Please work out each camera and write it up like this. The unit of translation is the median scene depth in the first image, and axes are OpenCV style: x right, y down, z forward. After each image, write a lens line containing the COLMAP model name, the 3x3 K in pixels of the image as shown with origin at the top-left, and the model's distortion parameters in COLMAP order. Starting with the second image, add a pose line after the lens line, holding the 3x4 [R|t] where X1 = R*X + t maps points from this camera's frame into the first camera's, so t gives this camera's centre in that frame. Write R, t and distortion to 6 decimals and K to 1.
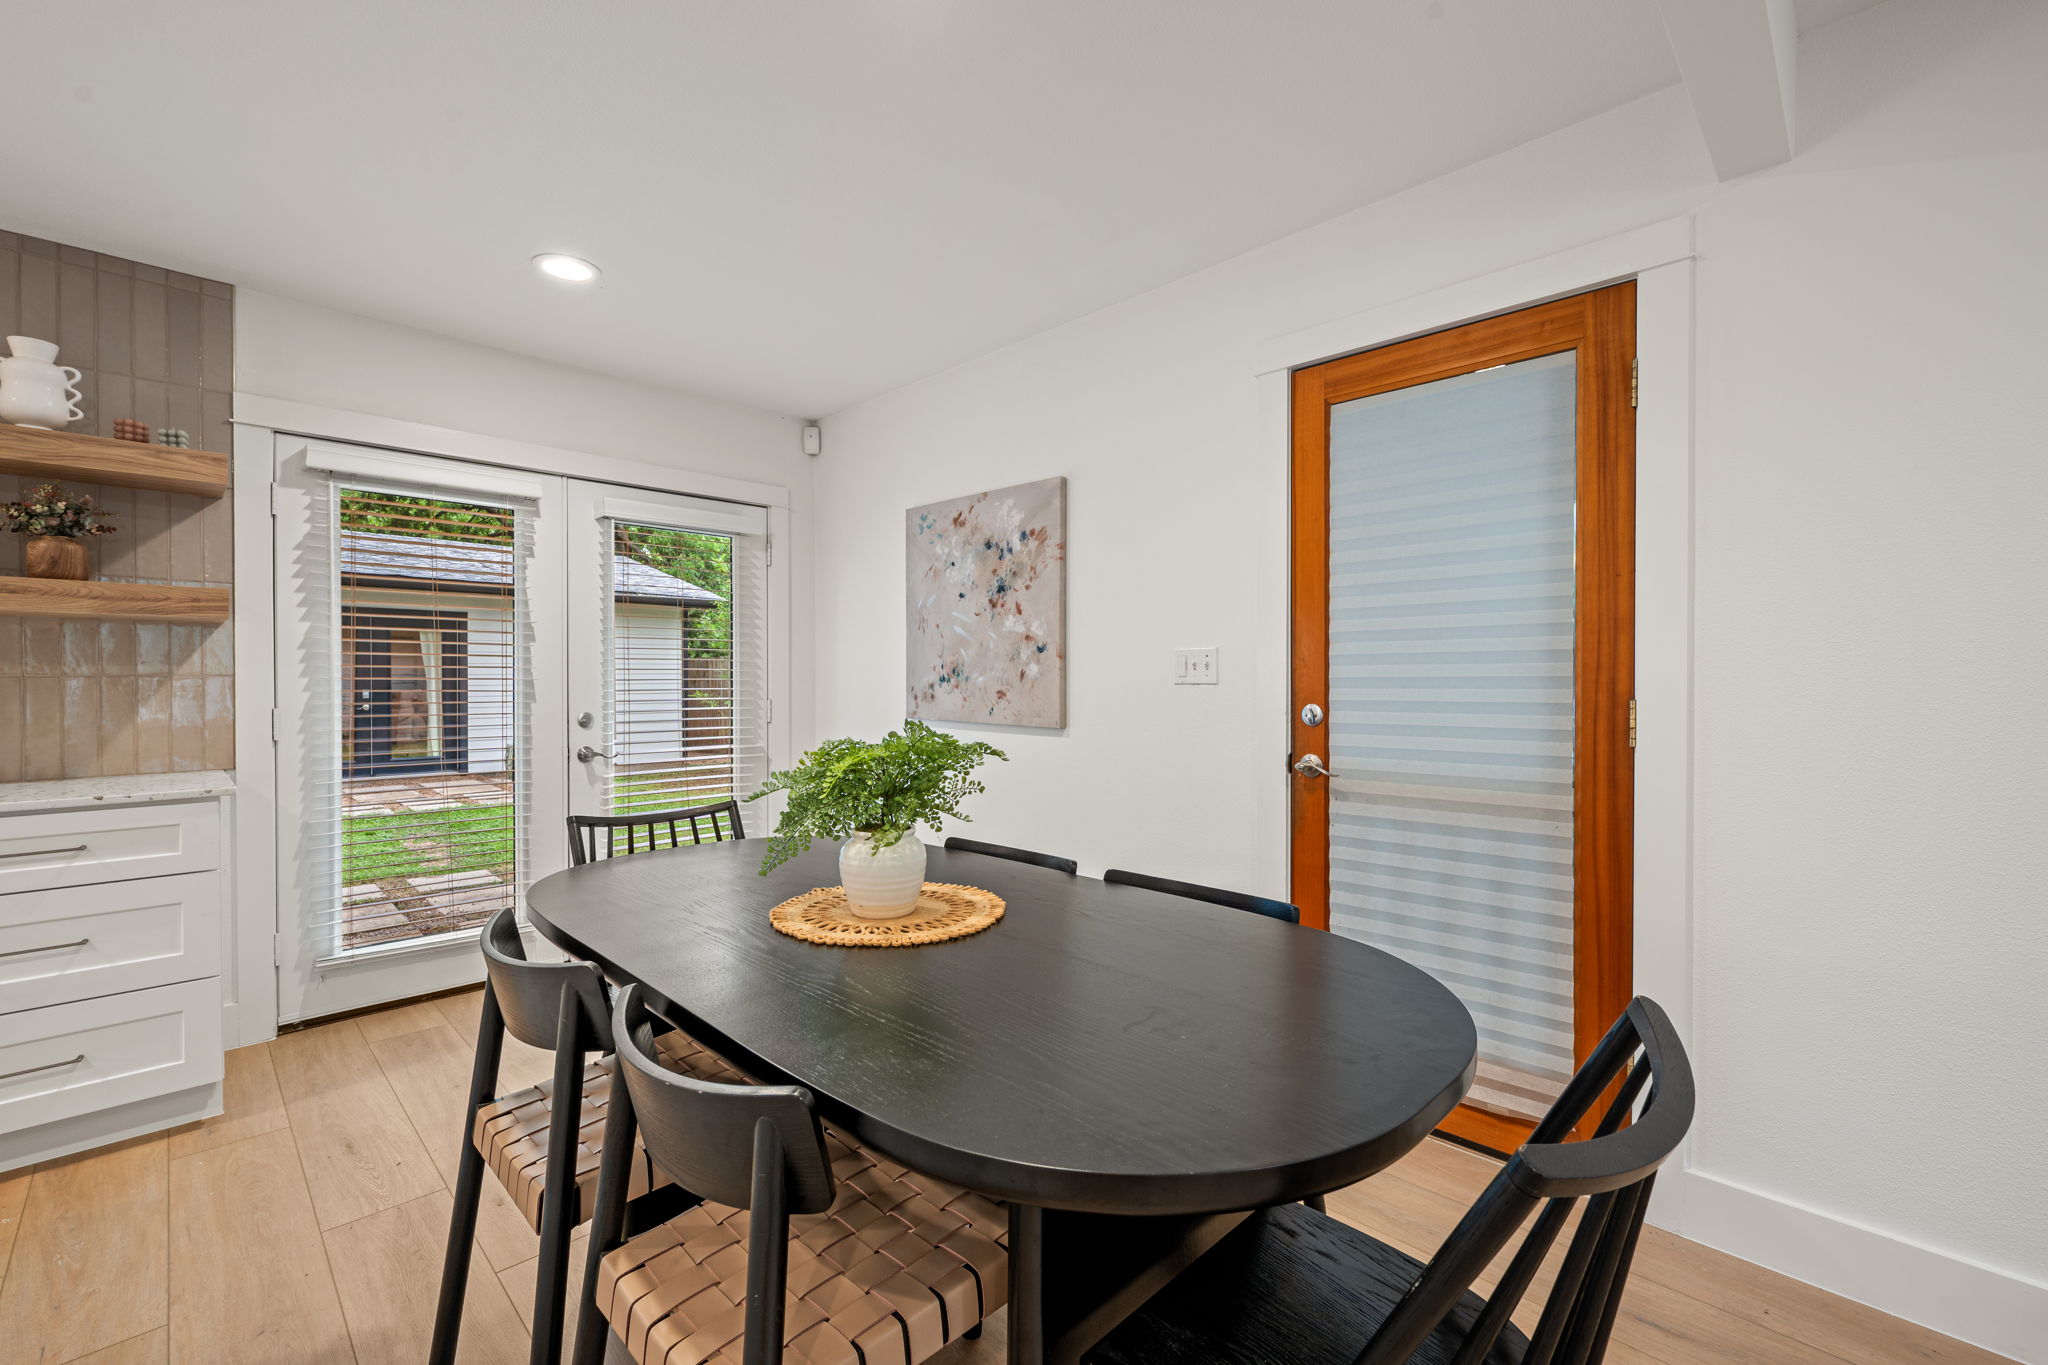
lens RADIAL K [[865.4, 0, 1021.7], [0, 865.4, 683.6], [0, 0, 1]] dist [-0.000194, 0.000331]
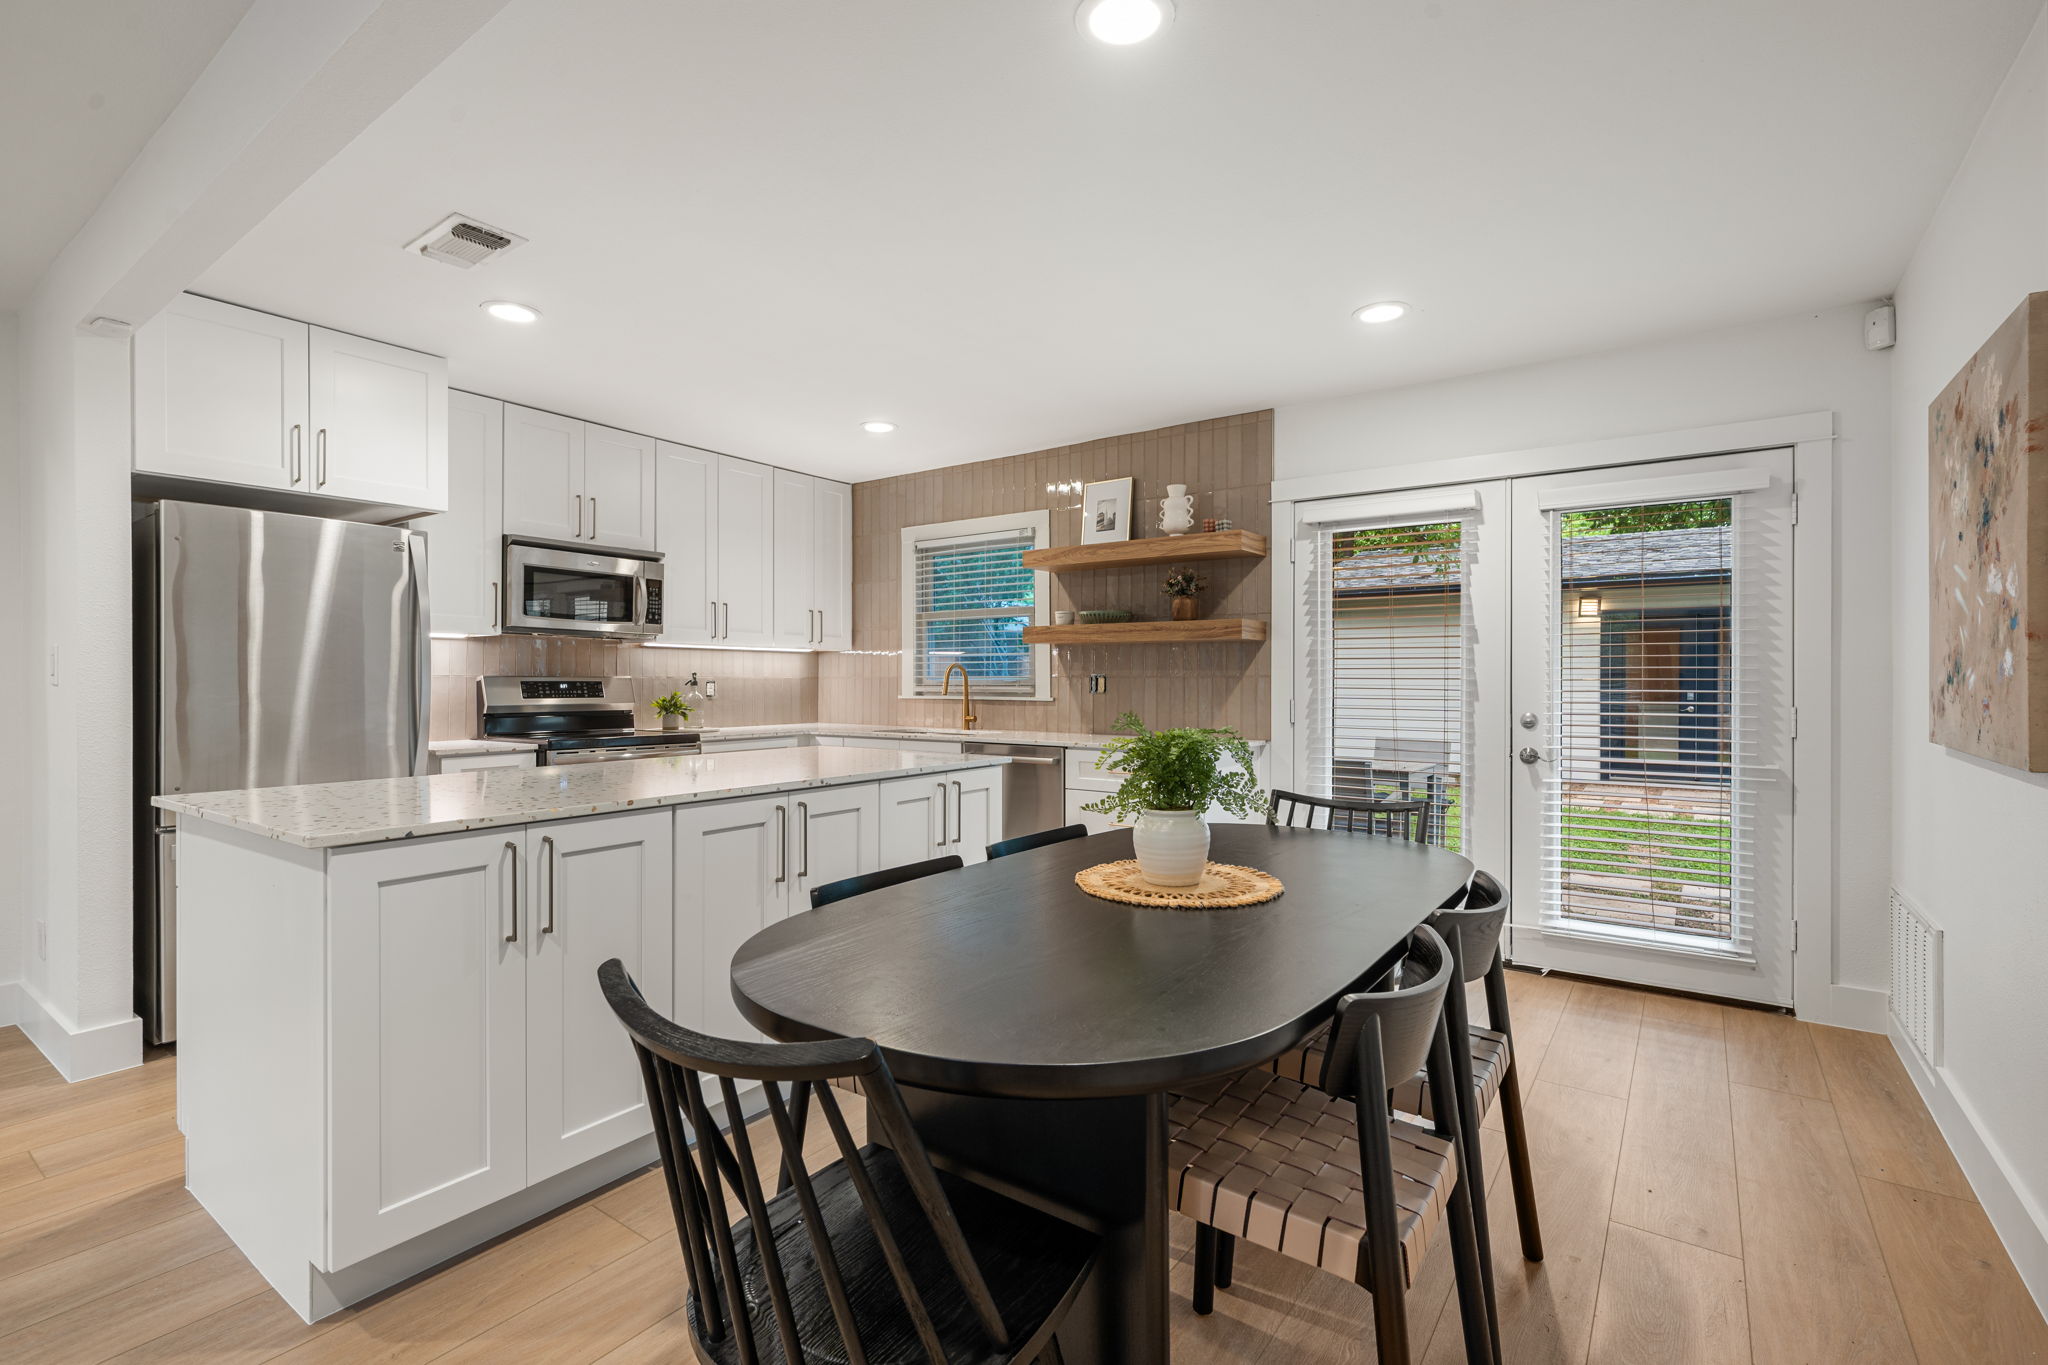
lens RADIAL K [[922.4, 0, 1024.0], [0, 922.4, 682.5], [0, 0, 1]] dist [0.001658, 0.000291]
pose [[0.162409, 0.003054, -0.986719, 0.534508], [-0.006875, 0.999974, 0.001964, 0.000830], [0.986700, 0.006465, 0.162426, 0.324945]]
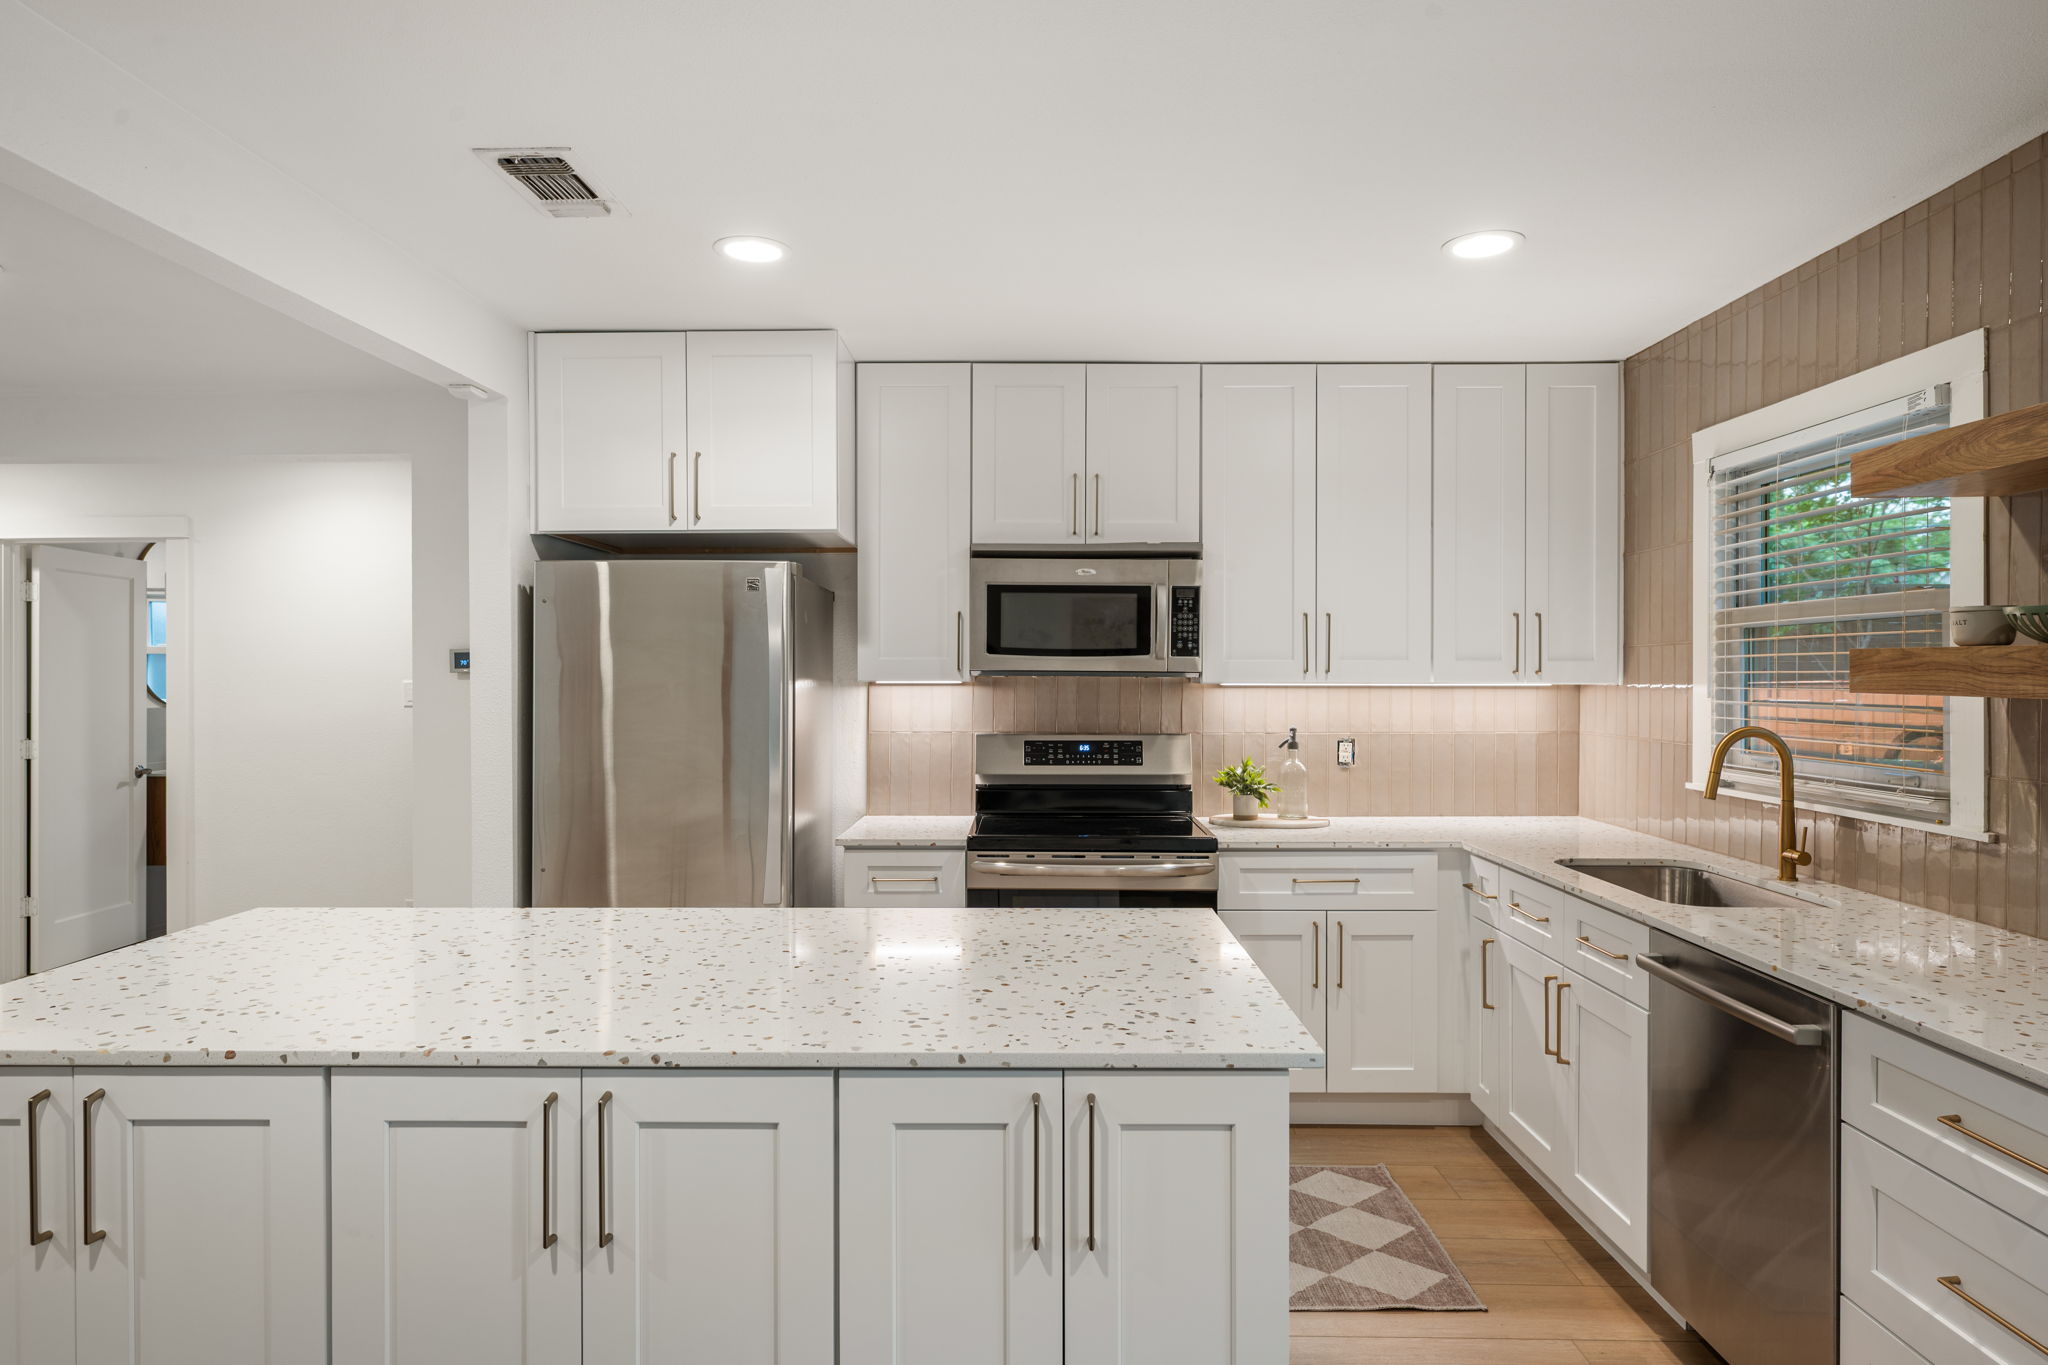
lens RADIAL K [[1206.7, 0, 1024.0], [0, 1206.7, 682.5], [0, 0, 1]] dist [0.001597, 0.000409]
pose [[-0.717357, 0.006655, -0.696674, -0.101632], [-0.003391, 0.999909, 0.013043, -0.082514], [0.696697, 0.011719, -0.717270, 0.794848]]
